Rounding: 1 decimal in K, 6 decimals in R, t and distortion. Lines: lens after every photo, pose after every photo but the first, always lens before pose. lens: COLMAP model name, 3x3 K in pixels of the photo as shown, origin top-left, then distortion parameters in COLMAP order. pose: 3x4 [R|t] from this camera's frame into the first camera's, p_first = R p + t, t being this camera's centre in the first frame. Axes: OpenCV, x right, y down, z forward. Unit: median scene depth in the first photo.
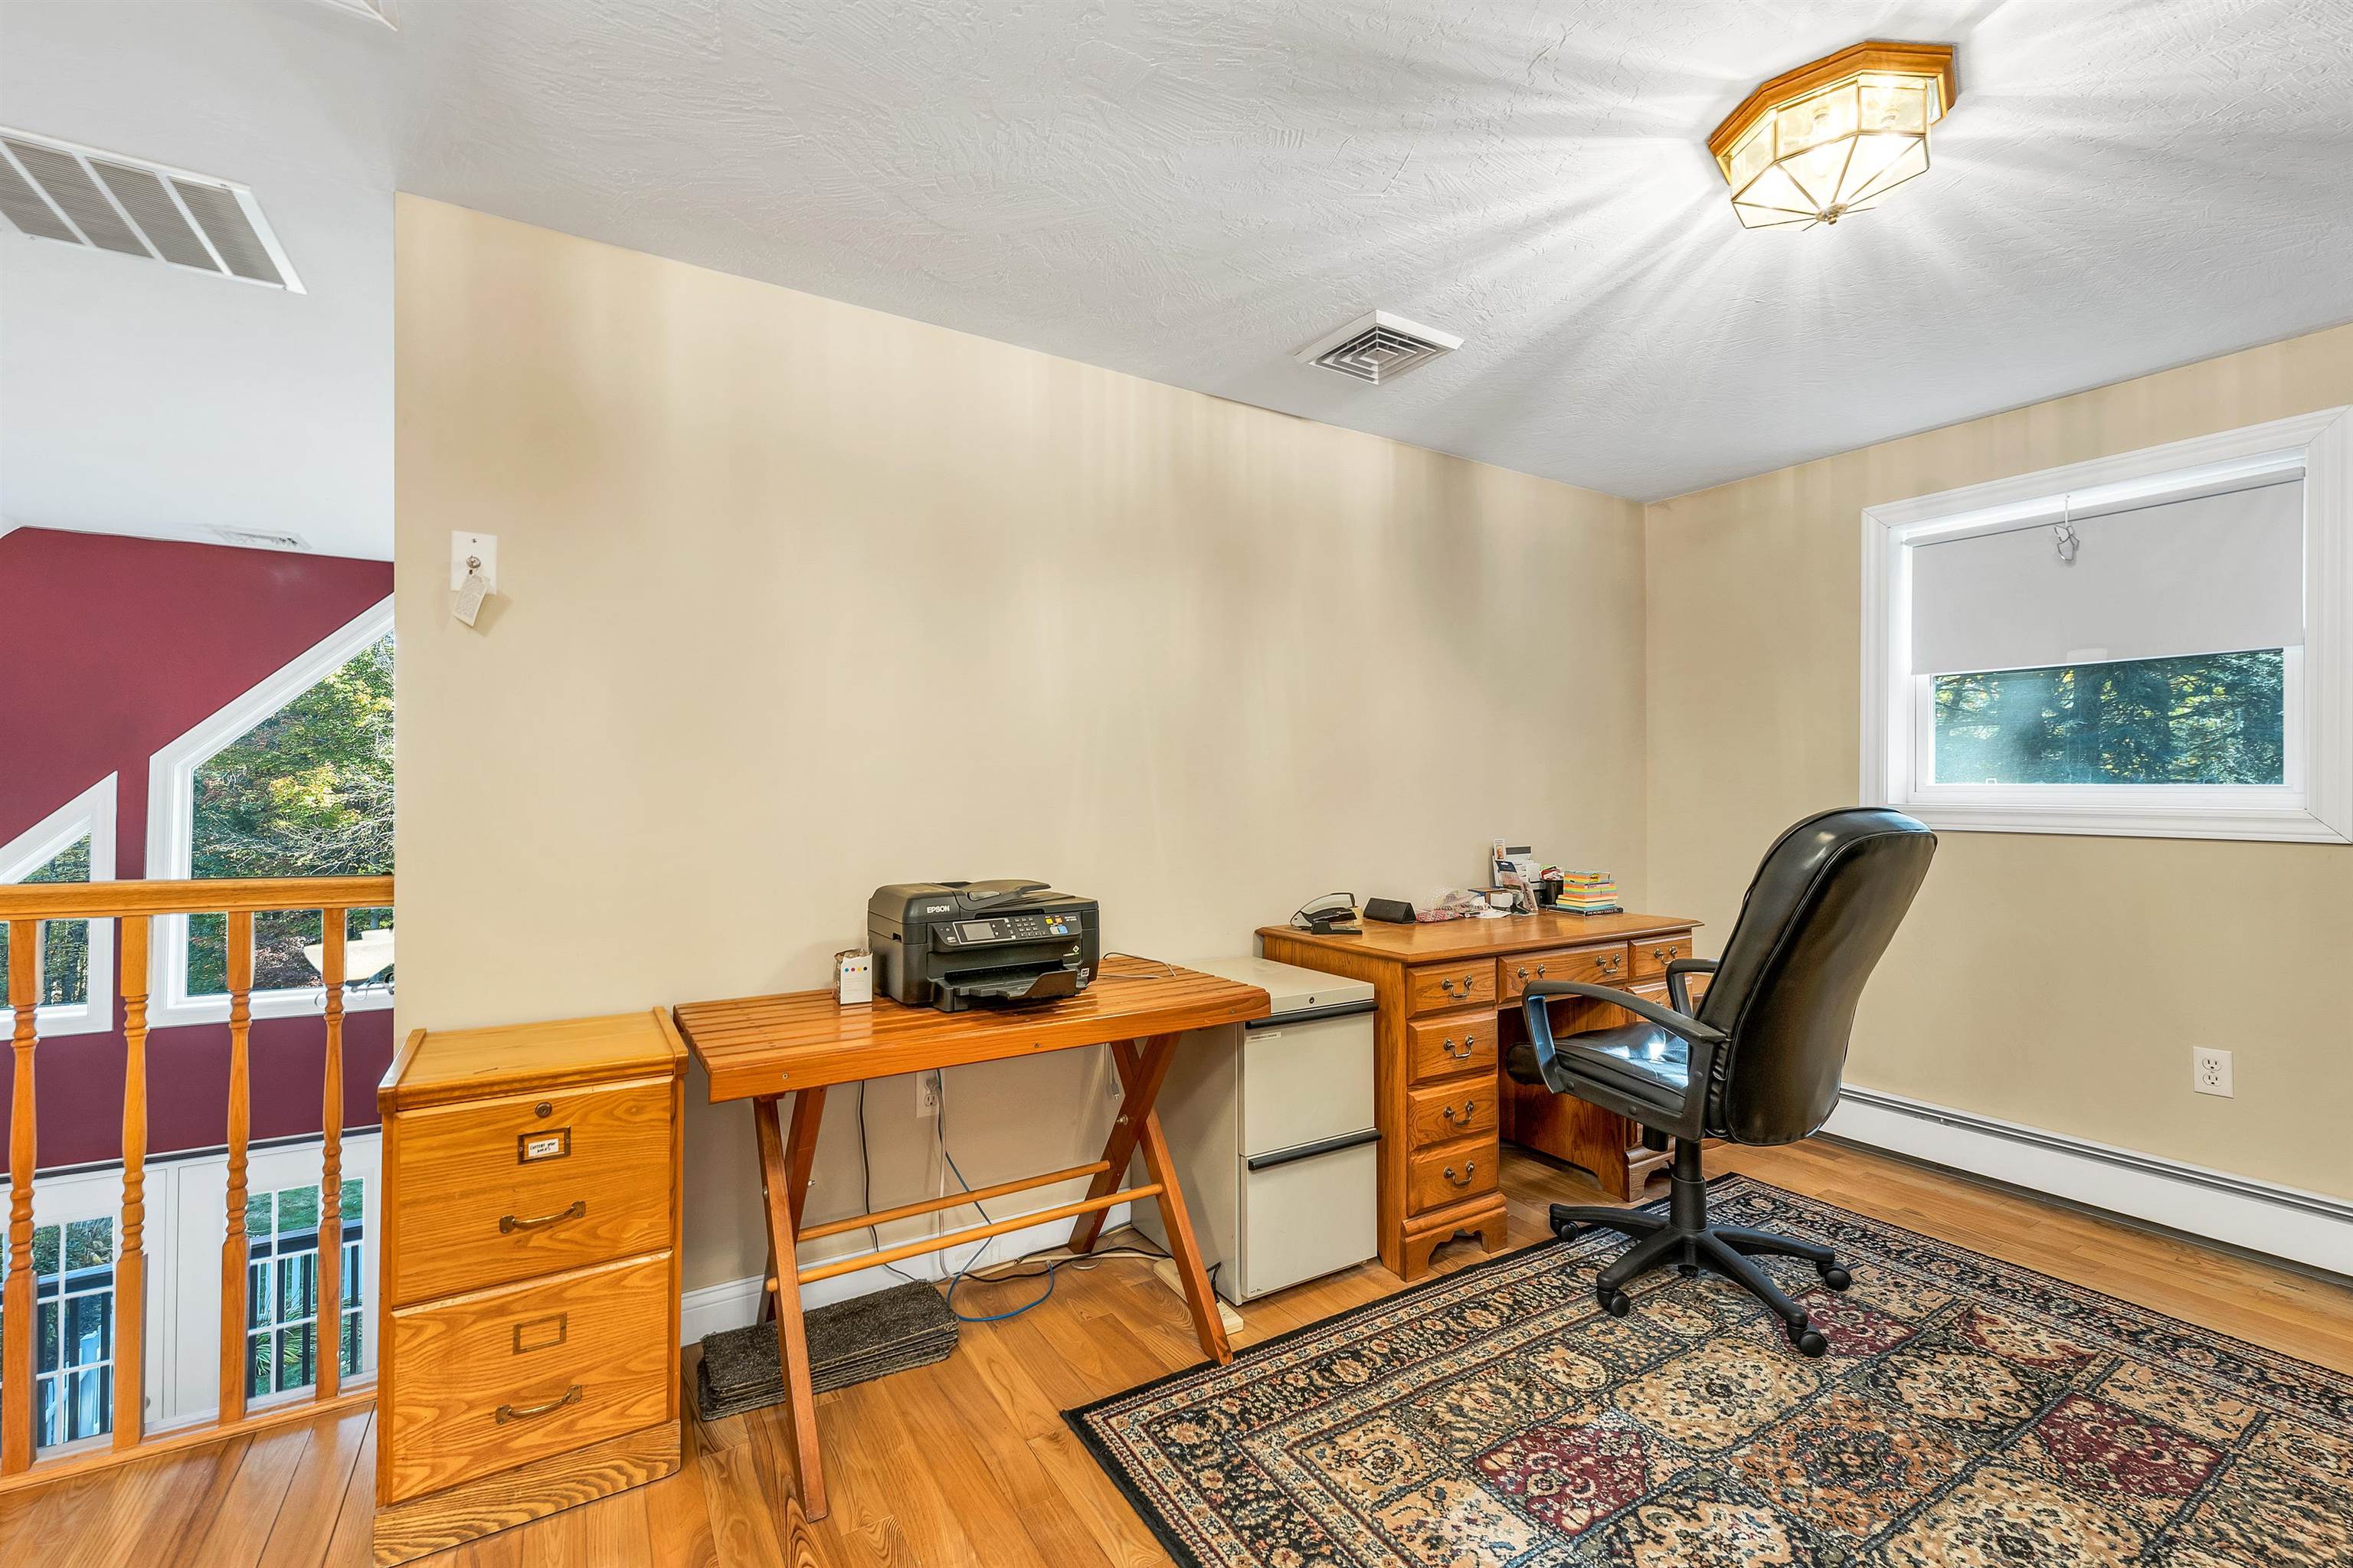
lens RADIAL K [[983.6, 0, 1173.7], [0, 983.6, 777.8], [0, 0, 1]] dist [0.001716, -0.000073]
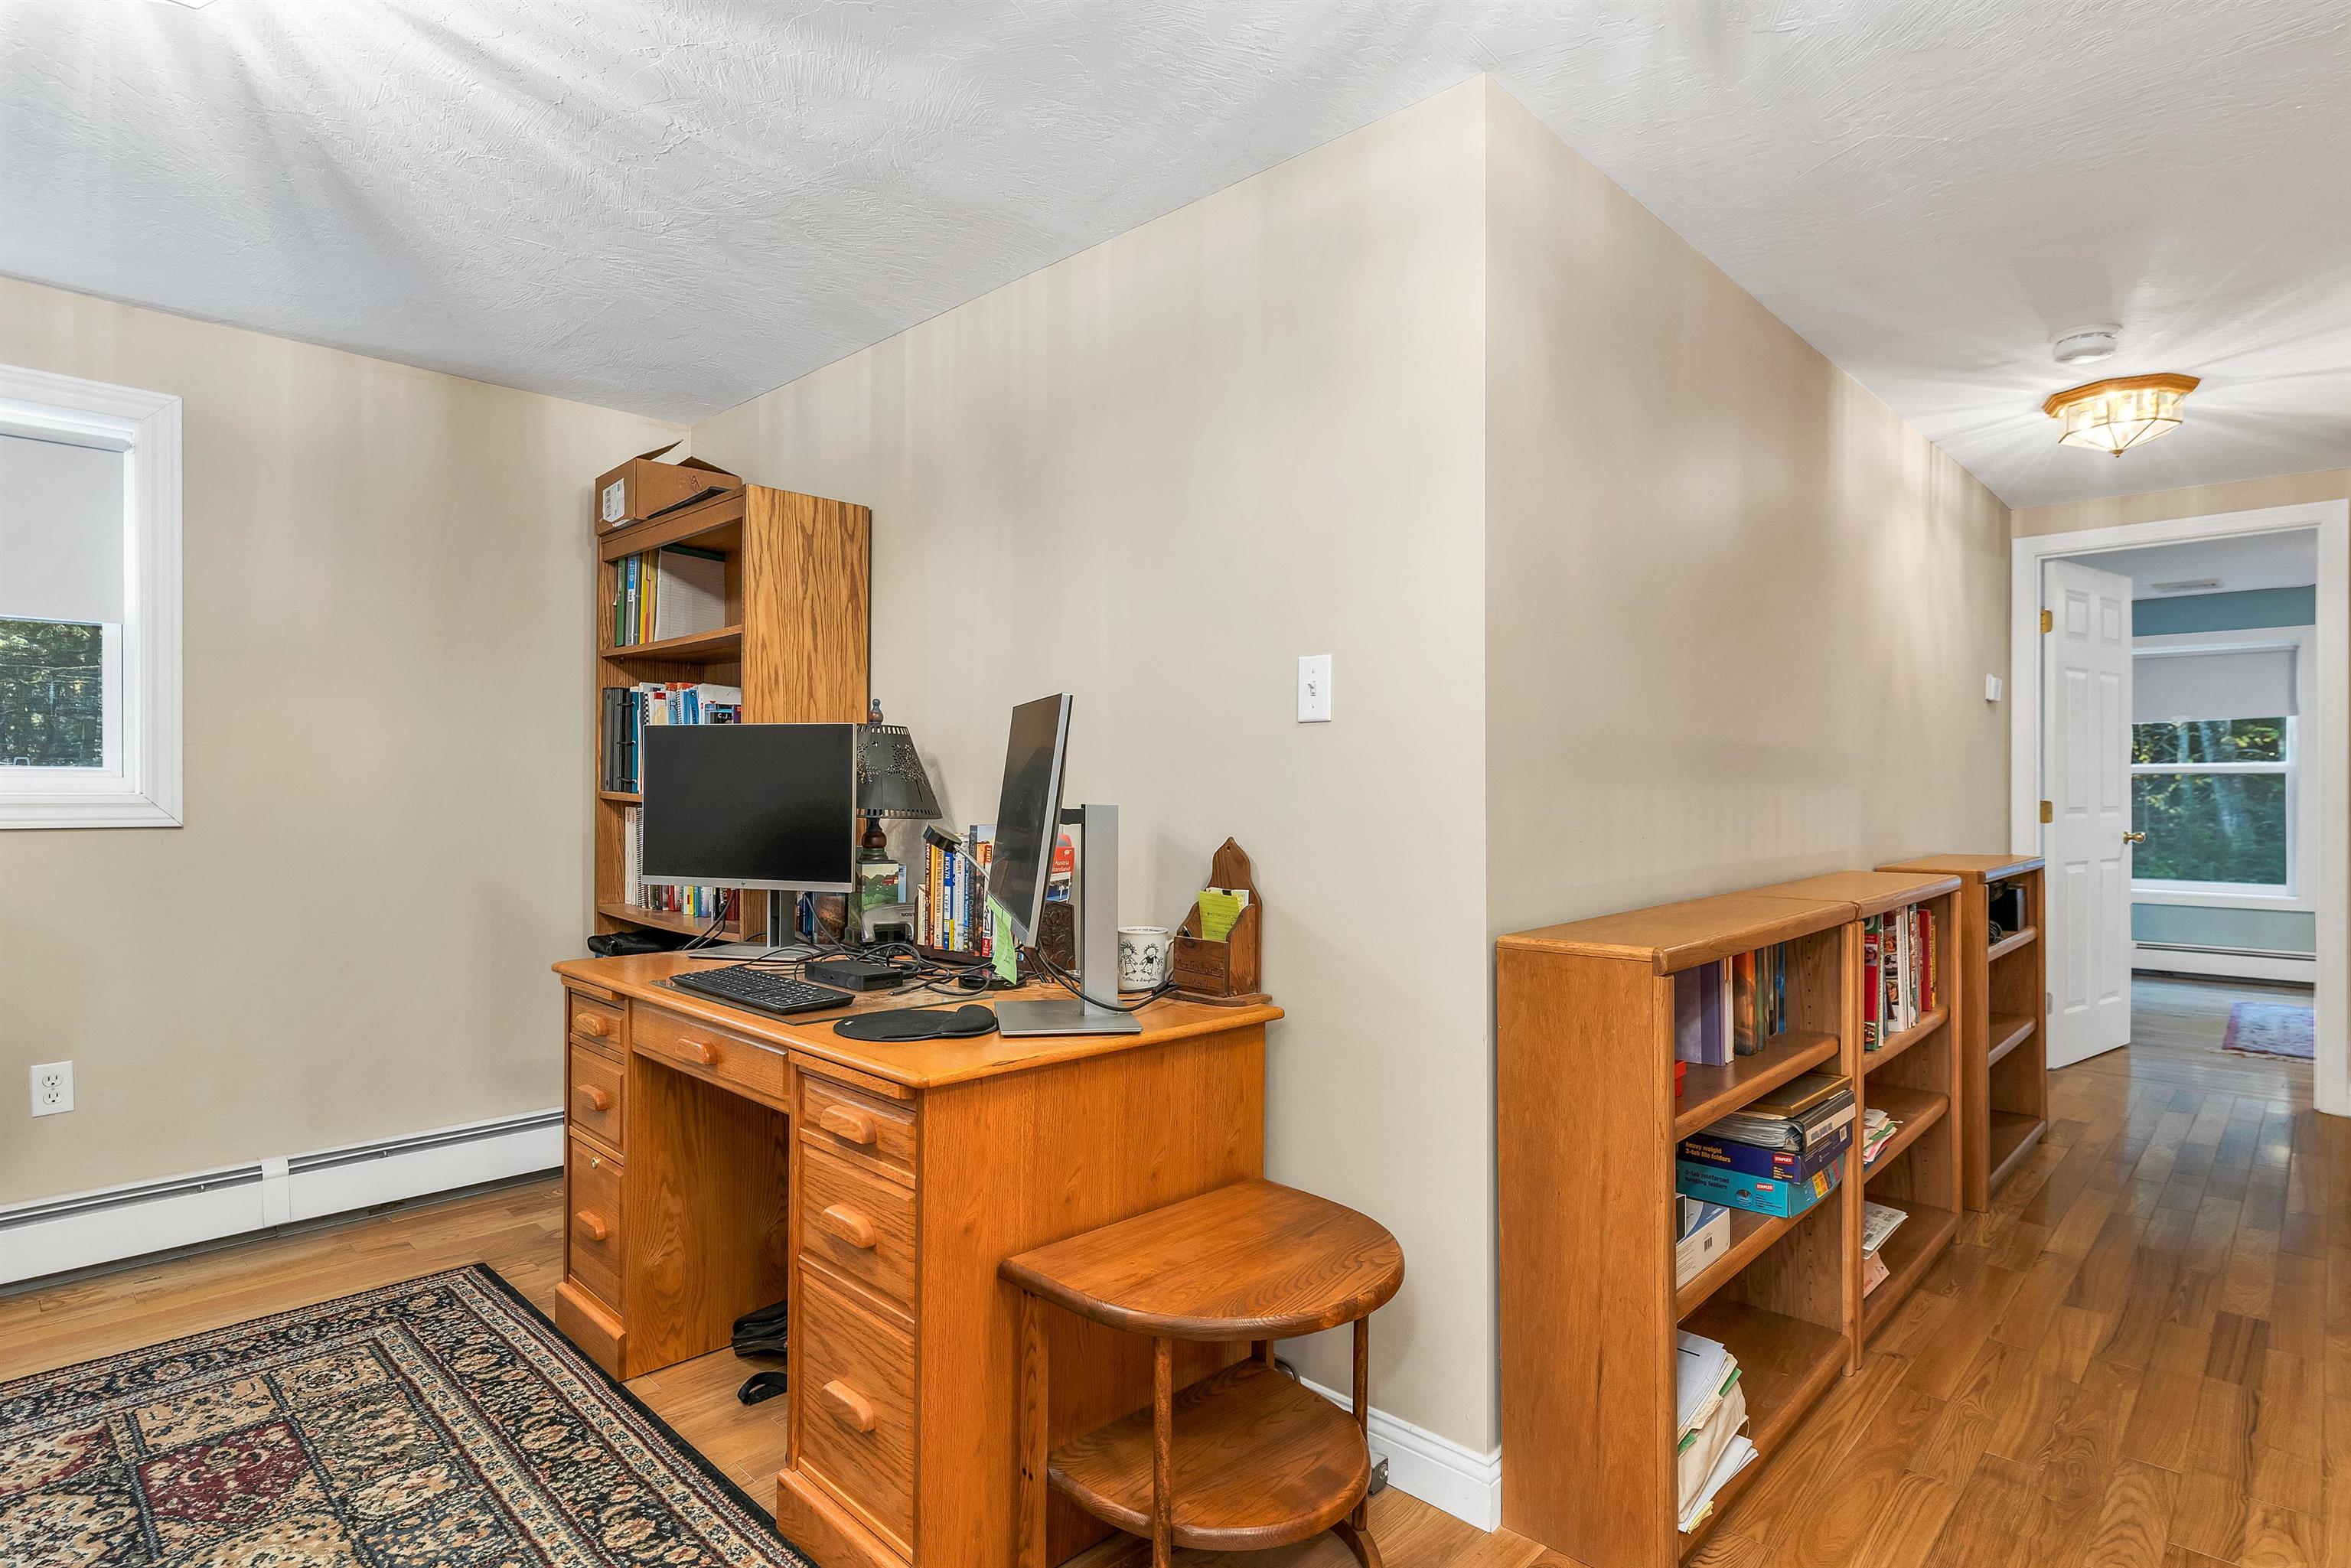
lens RADIAL K [[1198.9, 0, 1173.7], [0, 1198.9, 787.7], [0, 0, 1]] dist [-0.001737, 0.000517]
pose [[-0.241986, -0.008664, 0.970241, -0.337095], [-0.014089, 0.999886, 0.005415, 0.006911], [-0.970177, -0.012359, -0.242081, 0.384784]]
